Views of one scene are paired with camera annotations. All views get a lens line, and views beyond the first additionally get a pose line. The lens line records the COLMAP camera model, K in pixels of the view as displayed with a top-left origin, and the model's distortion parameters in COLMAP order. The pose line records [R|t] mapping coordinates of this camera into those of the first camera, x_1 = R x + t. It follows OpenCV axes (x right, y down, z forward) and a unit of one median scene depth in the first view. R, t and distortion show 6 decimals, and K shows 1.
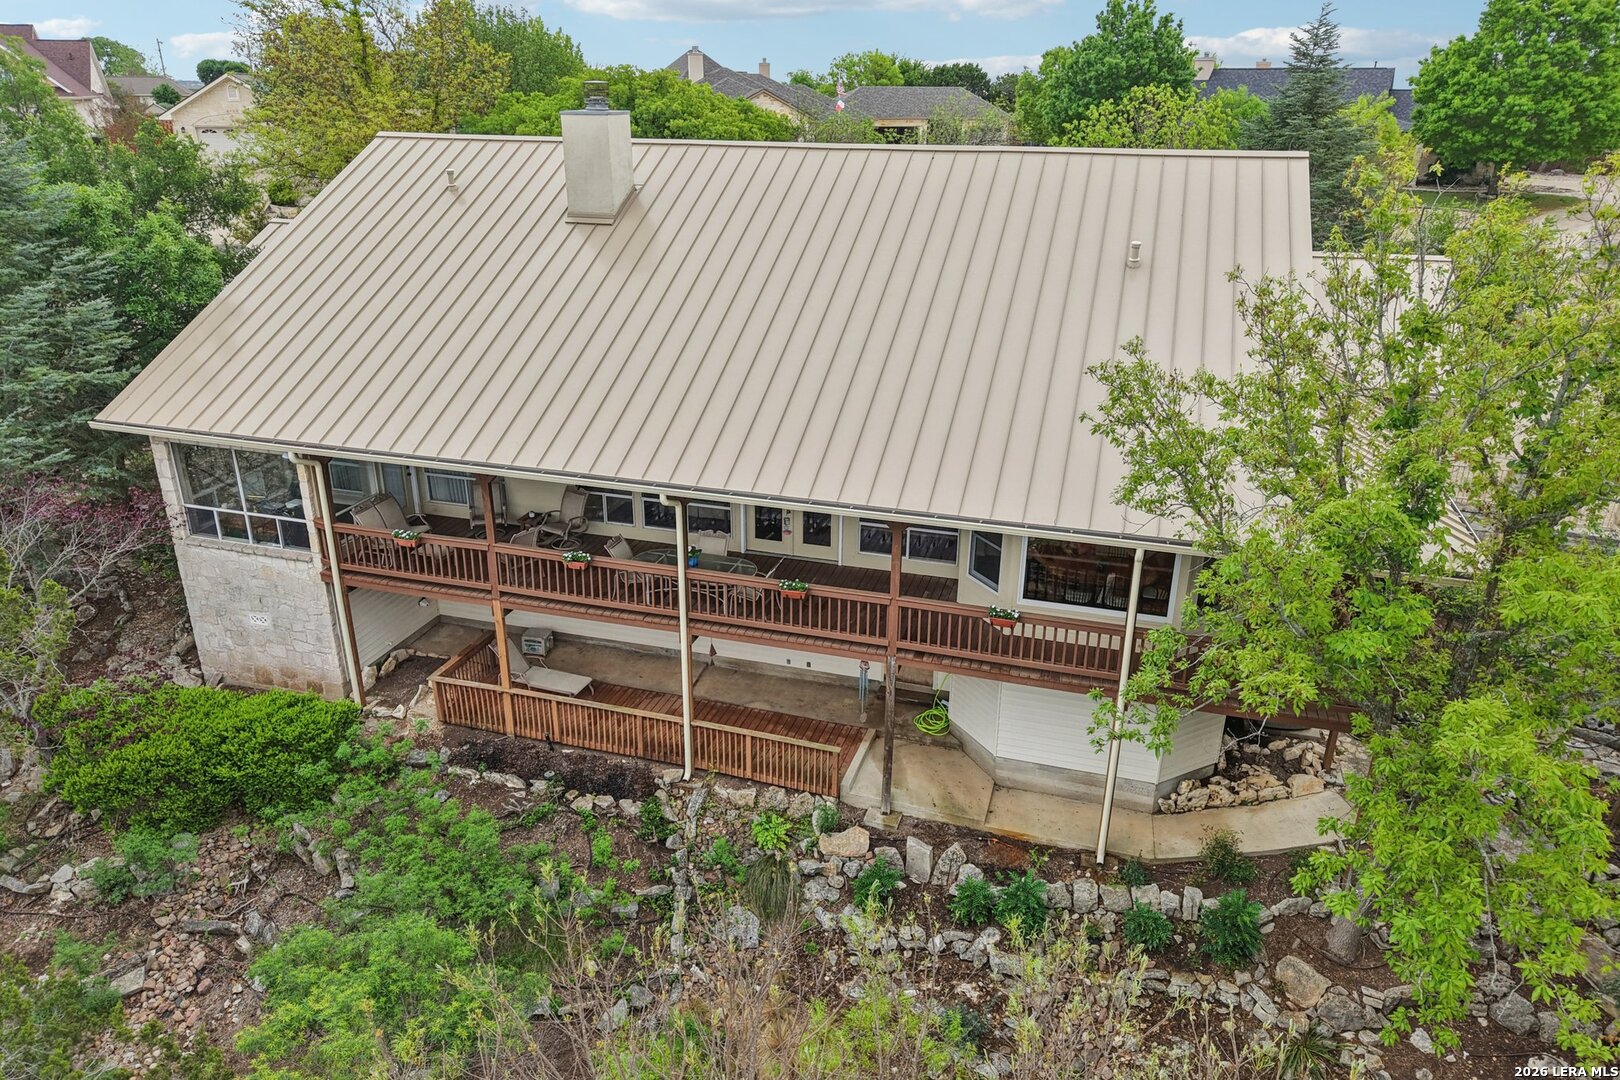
lens RADIAL K [[1083.1, 0, 809.5], [0, 1083.1, 535.9], [0, 0, 1]] dist [0.016863, -0.009157]
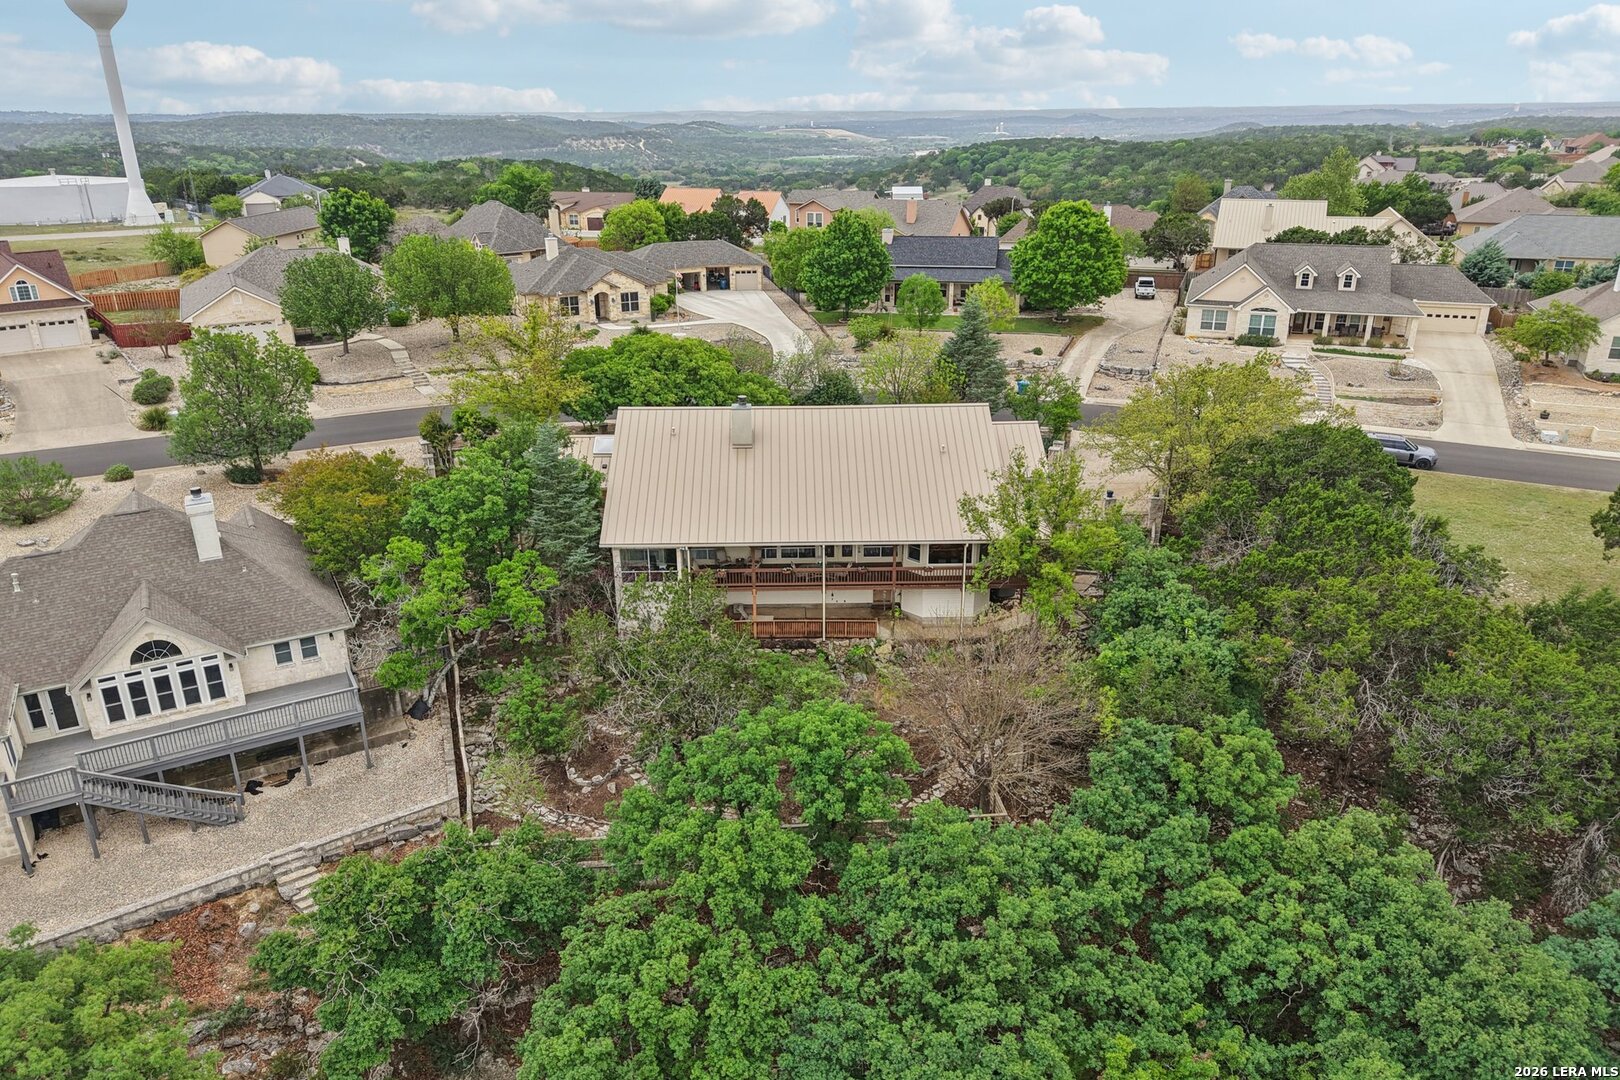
lens RADIAL K [[1092.3, 0, 810.0], [0, 1092.3, 540.0], [0, 0, 1]] dist [0.007833, -0.005623]
pose [[0.952054, -0.122123, 0.280500, -0.938679], [0.126102, 0.992010, 0.003891, -0.061973], [-0.278734, 0.031667, 0.959846, -1.812820]]
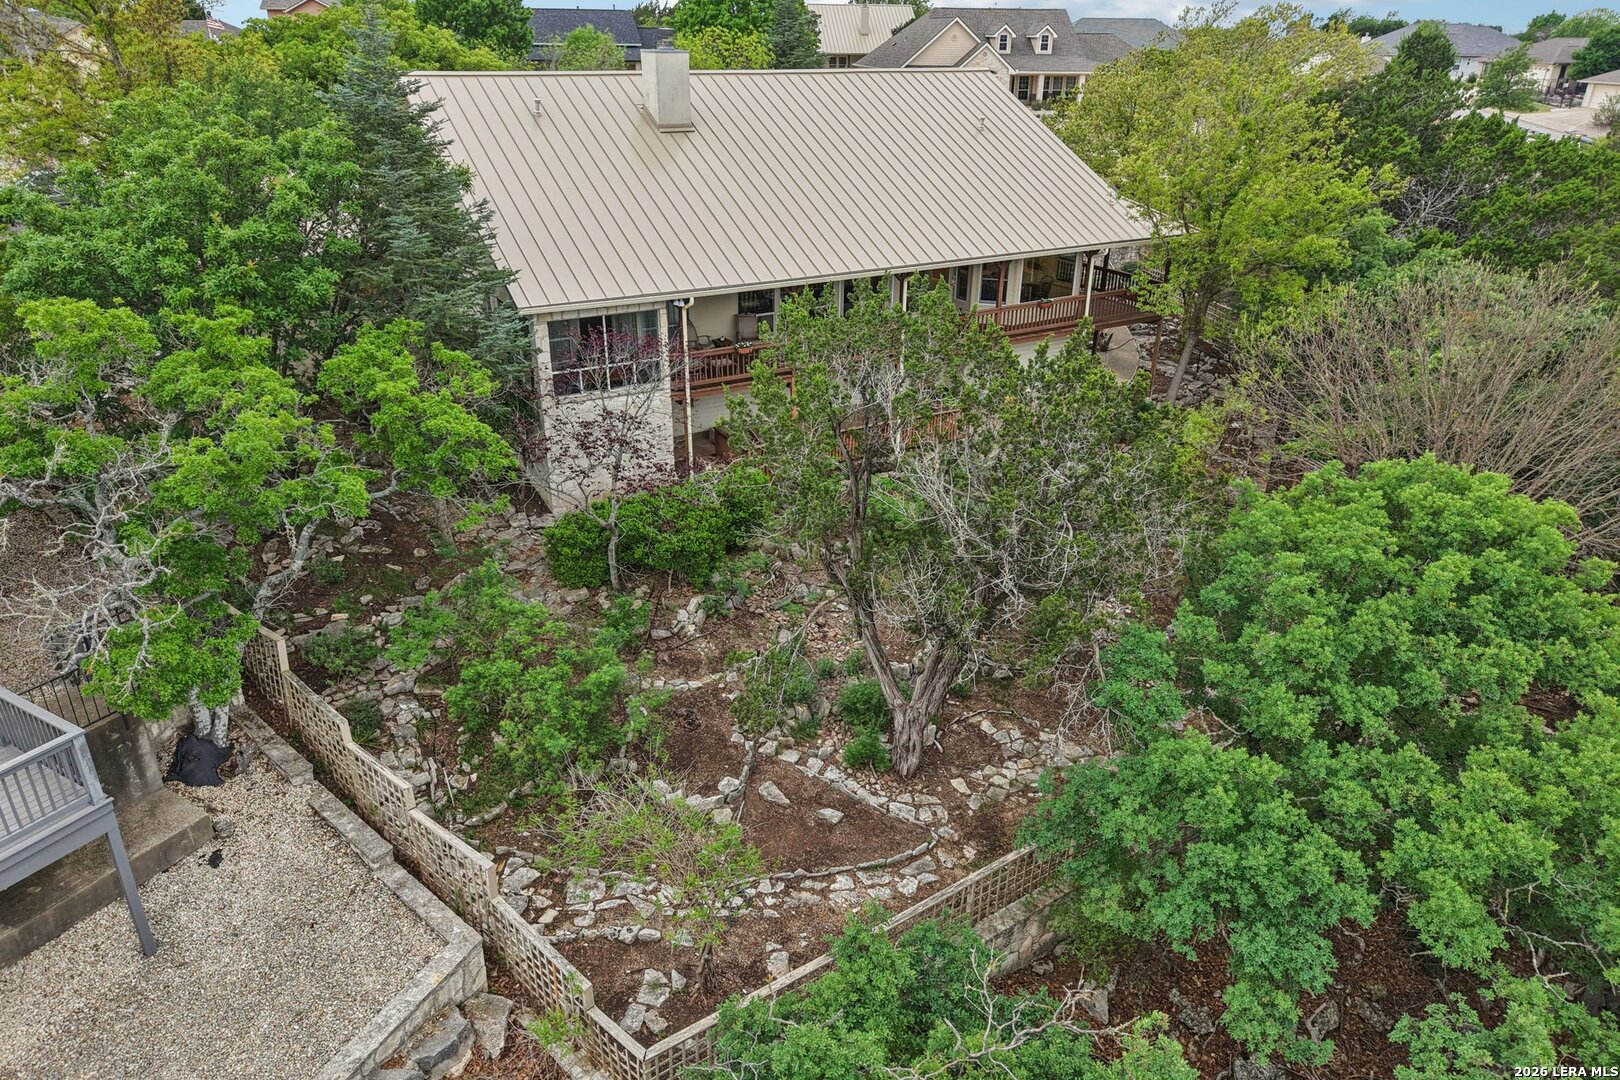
lens RADIAL K [[1083.1, 0, 809.5], [0, 1083.1, 535.9], [0, 0, 1]] dist [0.016863, -0.009157]
pose [[0.675394, -0.310607, 0.668855, -1.376842], [0.273854, 0.947756, 0.163593, 0.030161], [-0.684724, 0.072679, 0.725169, -0.121935]]
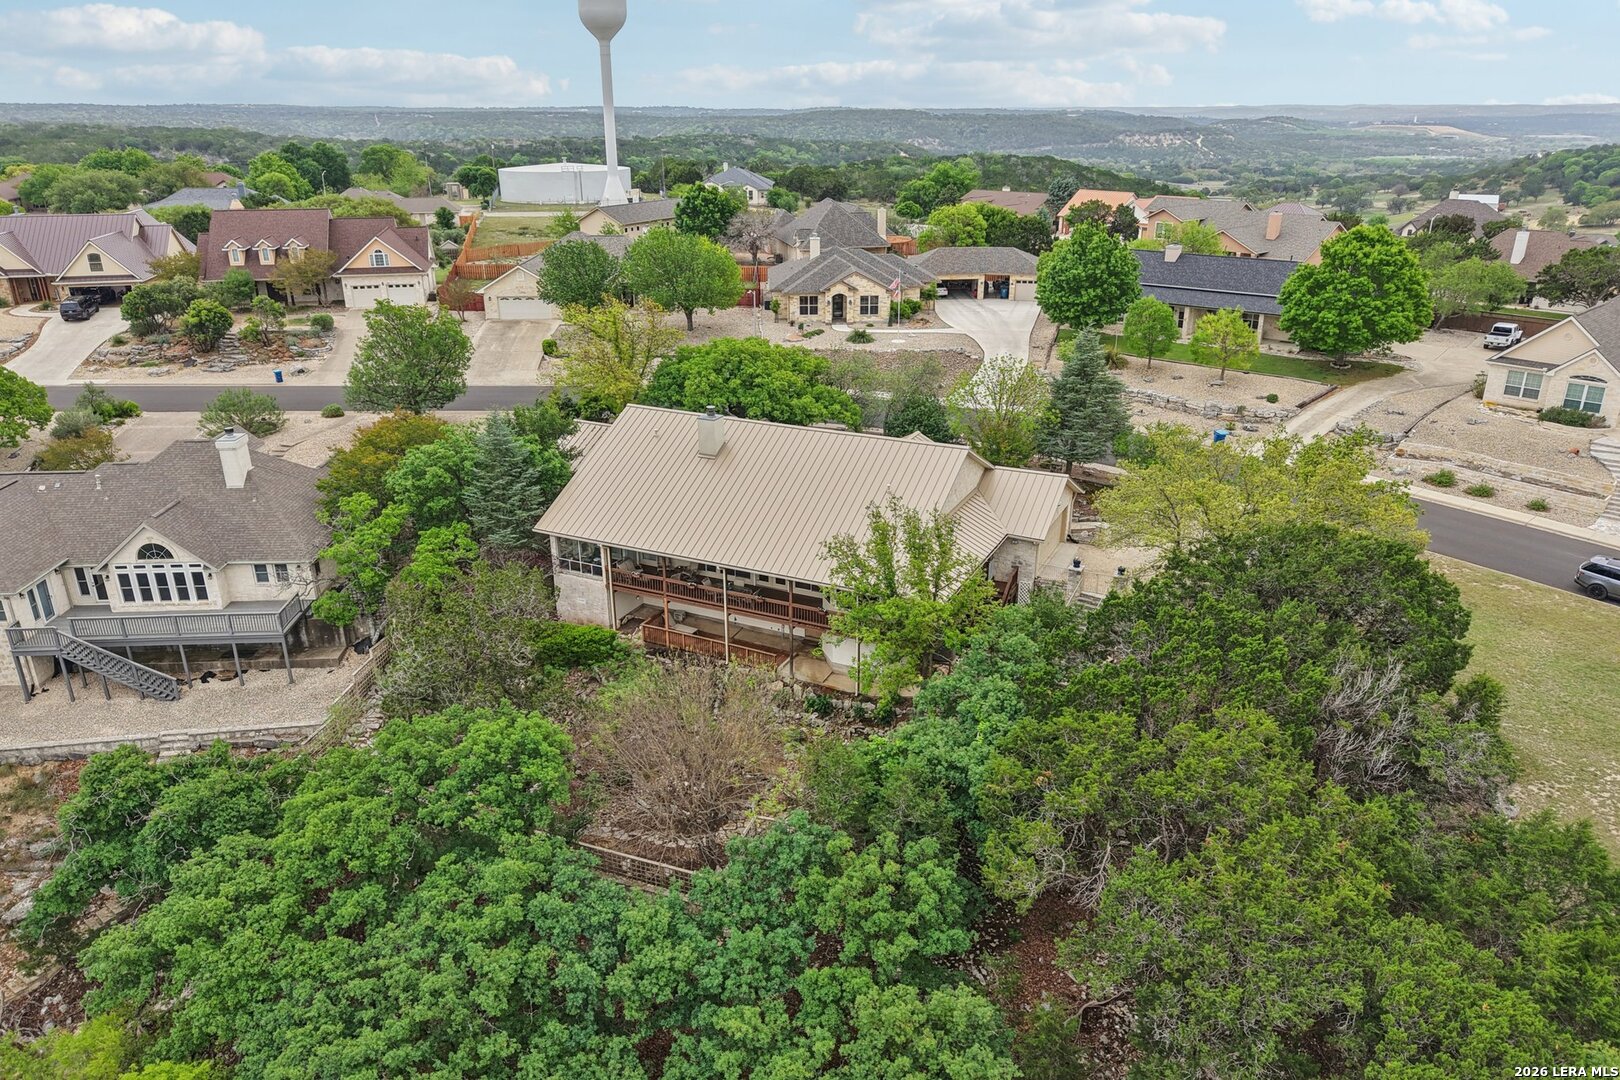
lens RADIAL K [[1101.8, 0, 817.9], [0, 1101.8, 538.6], [0, 0, 1]] dist [0.015132, -0.006126]
pose [[0.987897, 0.047510, -0.147655, 0.537020], [-0.050019, 0.998659, -0.013324, -0.079186], [0.146824, 0.020548, 0.988949, -1.839269]]
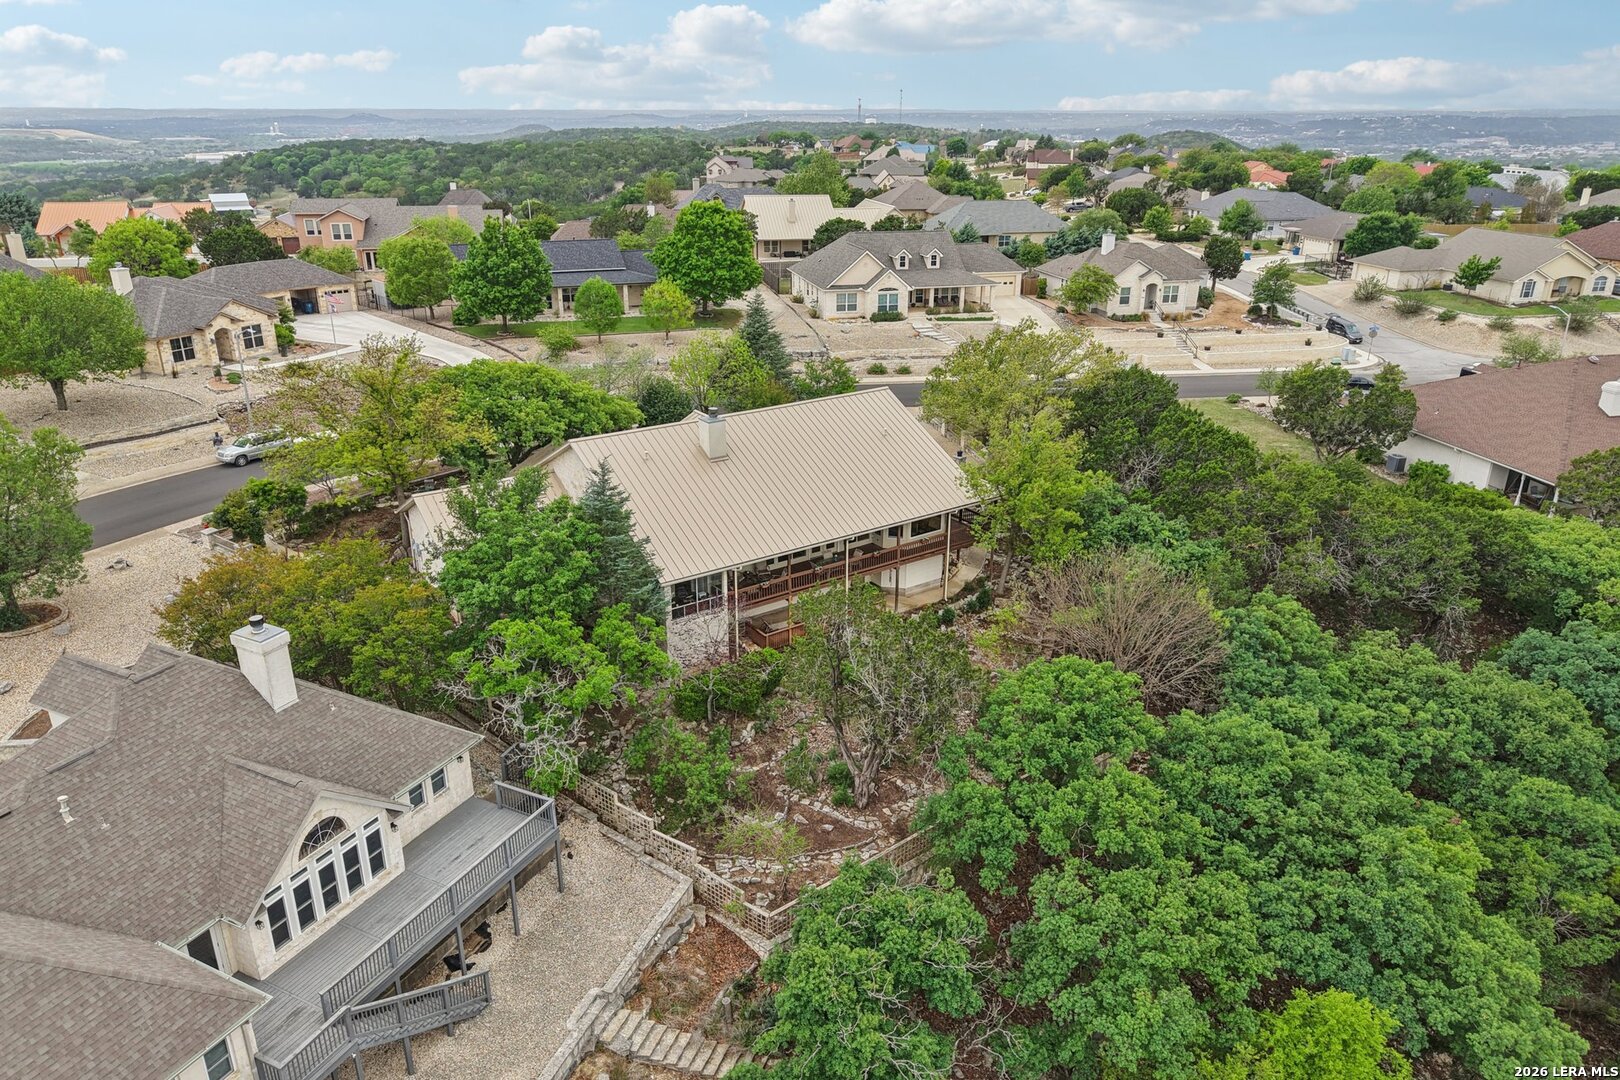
lens RADIAL K [[1076.3, 0, 810.0], [0, 1076.3, 540.0], [0, 0, 1]] dist [0.046473, -0.047175]
pose [[0.618062, -0.291865, 0.729941, -2.280865], [0.297389, 0.946328, 0.126579, -0.421995], [-0.727708, 0.138843, 0.671688, -0.965376]]
